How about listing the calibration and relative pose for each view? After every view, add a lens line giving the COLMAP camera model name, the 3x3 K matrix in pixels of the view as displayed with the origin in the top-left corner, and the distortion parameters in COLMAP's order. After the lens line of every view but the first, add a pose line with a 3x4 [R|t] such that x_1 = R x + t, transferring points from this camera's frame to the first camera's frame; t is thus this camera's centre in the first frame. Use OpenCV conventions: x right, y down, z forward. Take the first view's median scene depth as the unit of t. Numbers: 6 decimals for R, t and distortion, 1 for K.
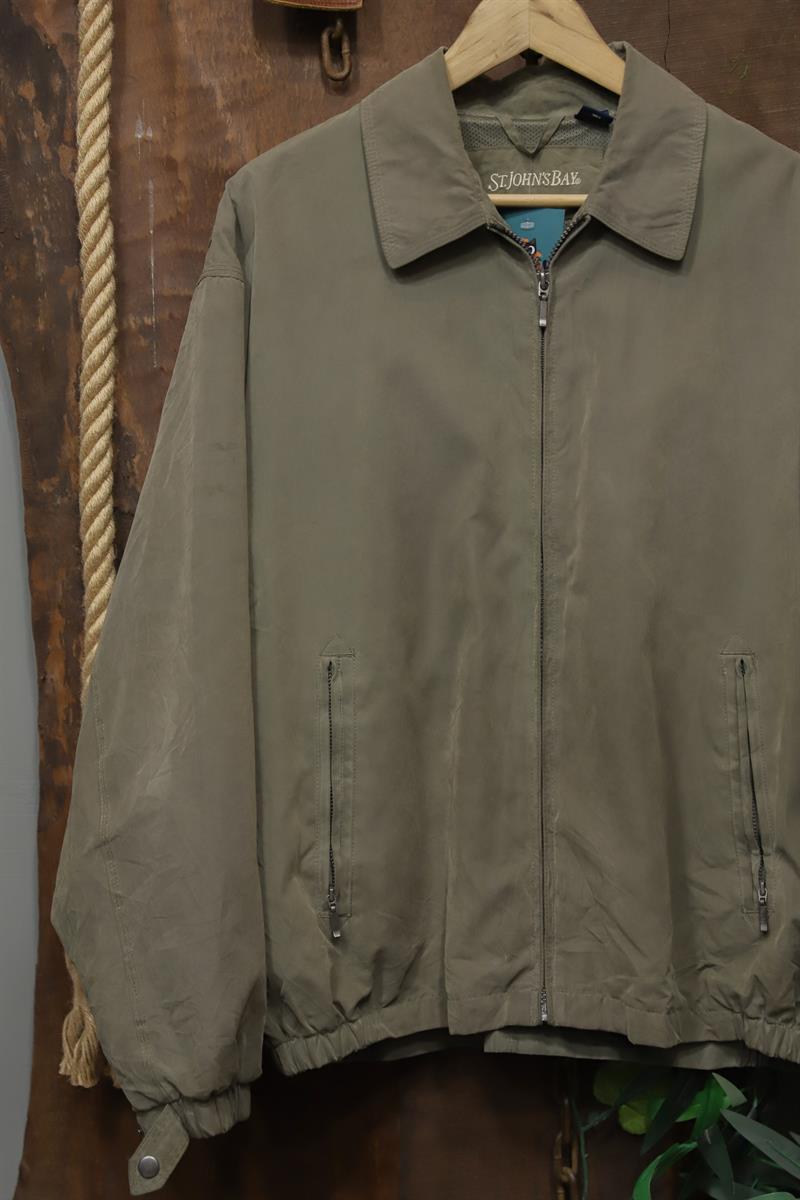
lens RADIAL K [[2308.6, 0, 400.6], [0, 2308.6, 605.5], [0, 0, 1]] dist [-0.019752, 0.000000]
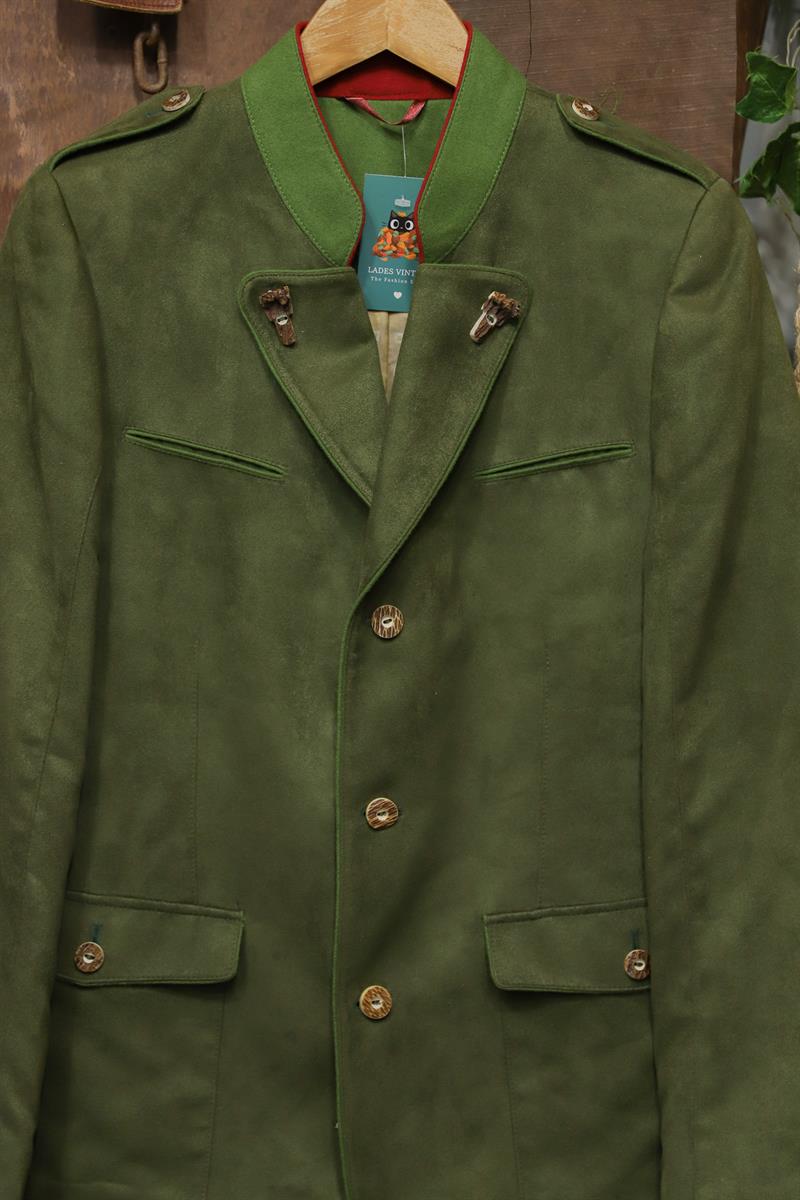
lens RADIAL K [[2308.6, 0, 398.4], [0, 2308.6, 603.2], [0, 0, 1]] dist [-0.019752, 0.000000]
pose [[0.998081, 0.043645, 0.043918, 0.037407], [-0.043105, 0.998984, -0.013178, -0.028505], [-0.044448, 0.011259, 0.998948, 0.130878]]
